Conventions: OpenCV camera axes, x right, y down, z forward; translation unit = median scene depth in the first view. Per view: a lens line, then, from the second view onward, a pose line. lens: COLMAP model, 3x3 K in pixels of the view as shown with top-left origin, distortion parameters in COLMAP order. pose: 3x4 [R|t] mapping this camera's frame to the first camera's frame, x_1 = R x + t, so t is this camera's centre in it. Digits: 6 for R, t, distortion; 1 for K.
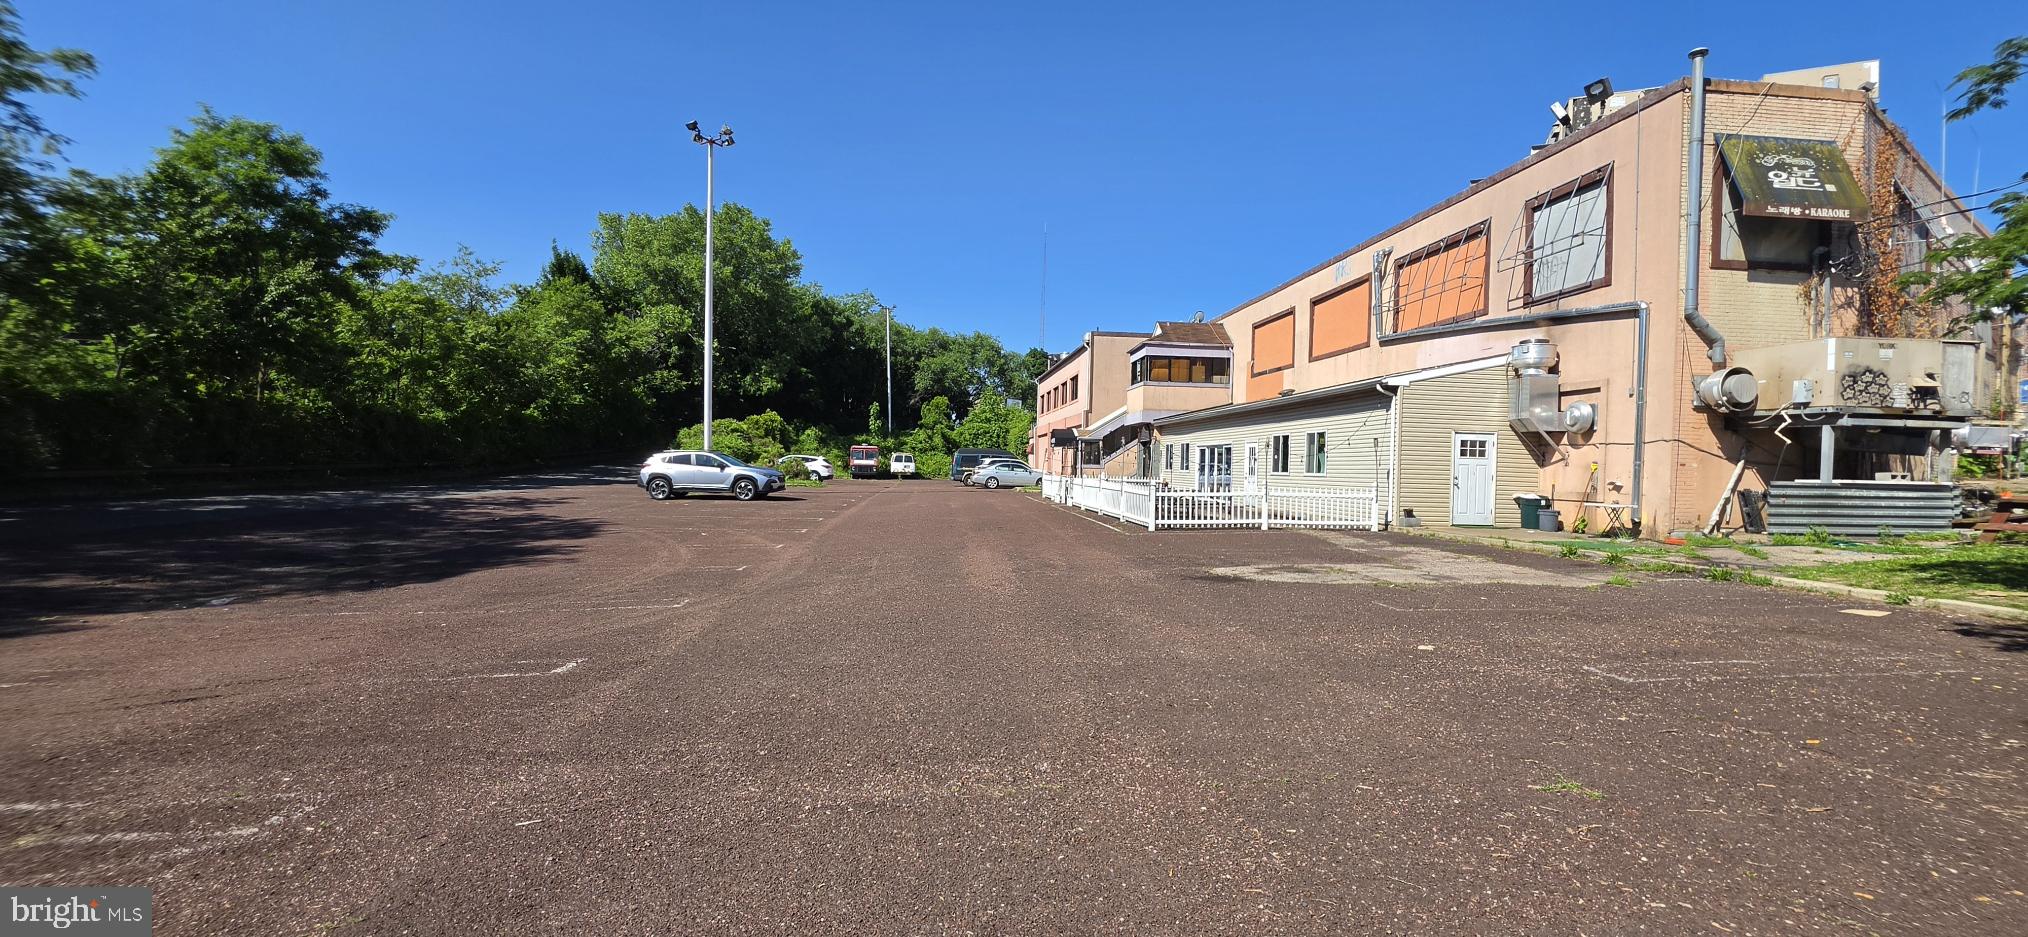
lens RADIAL K [[820.6, 0, 1014.0], [0, 820.6, 468.5], [0, 0, 1]] dist [-0.003035, -0.000447]
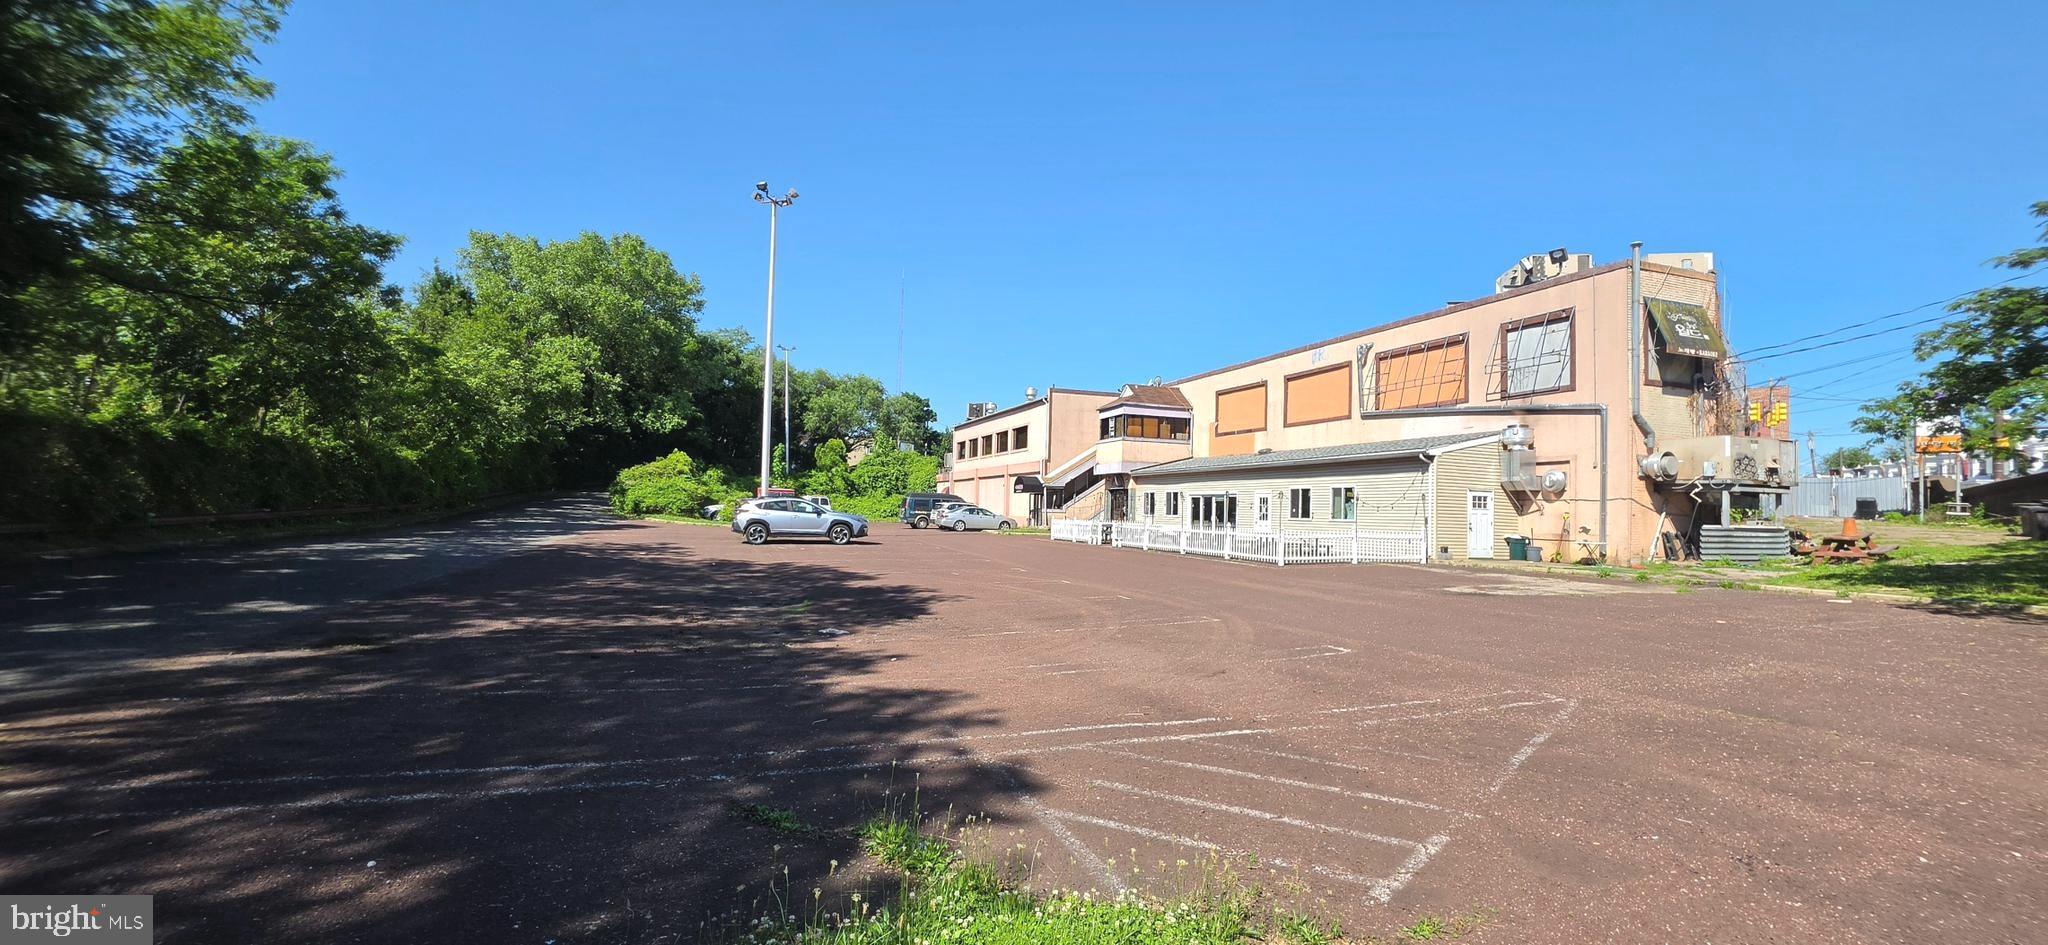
lens RADIAL K [[829.6, 0, 1024.0], [0, 829.6, 472.5], [0, 0, 1]] dist [-0.001080, -0.000012]
pose [[0.966801, 0.014162, 0.255139, -0.530954], [-0.002895, 0.999006, -0.044483, -0.009692], [-0.255516, 0.042268, 0.965881, -0.147643]]
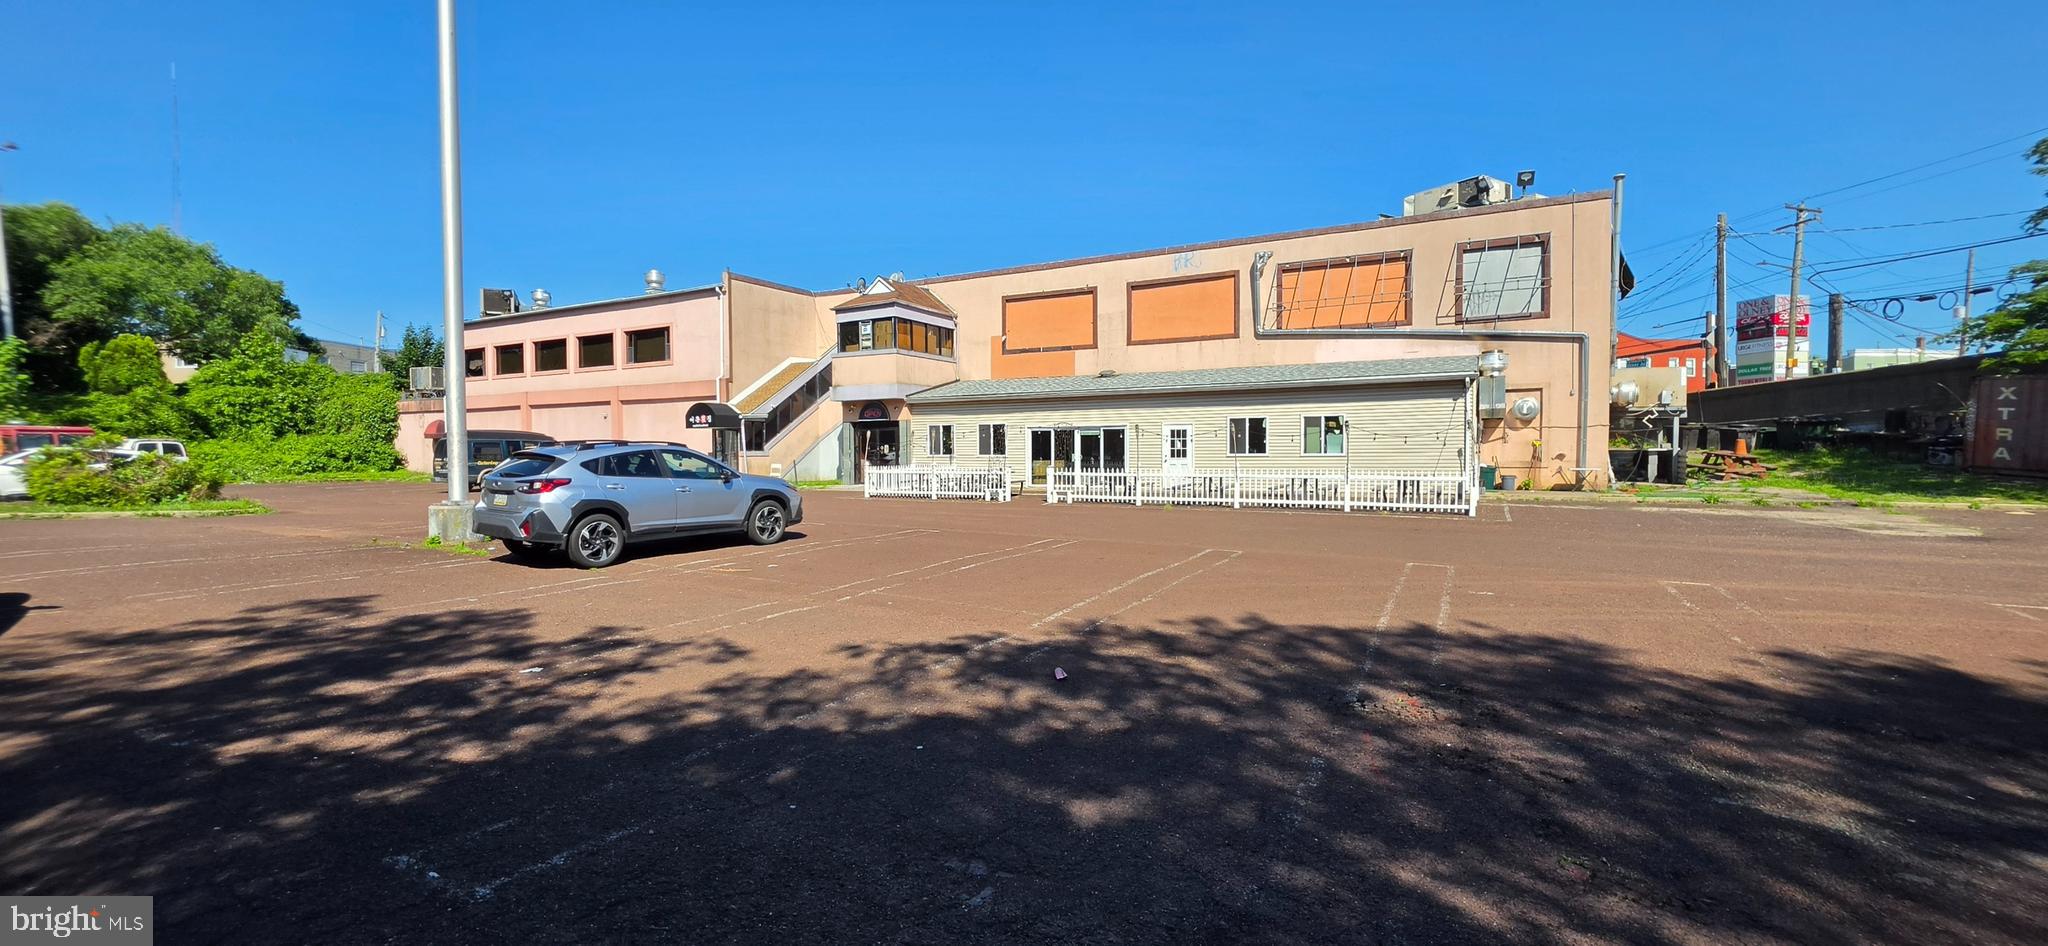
lens RADIAL K [[829.6, 0, 1024.0], [0, 829.6, 473.0], [0, 0, 1]] dist [-0.001080, -0.000012]
pose [[0.559490, -0.046855, 0.827512, -0.923491], [0.020808, 0.998880, 0.042490, -0.027871], [-0.828576, -0.006554, 0.559838, 0.853502]]
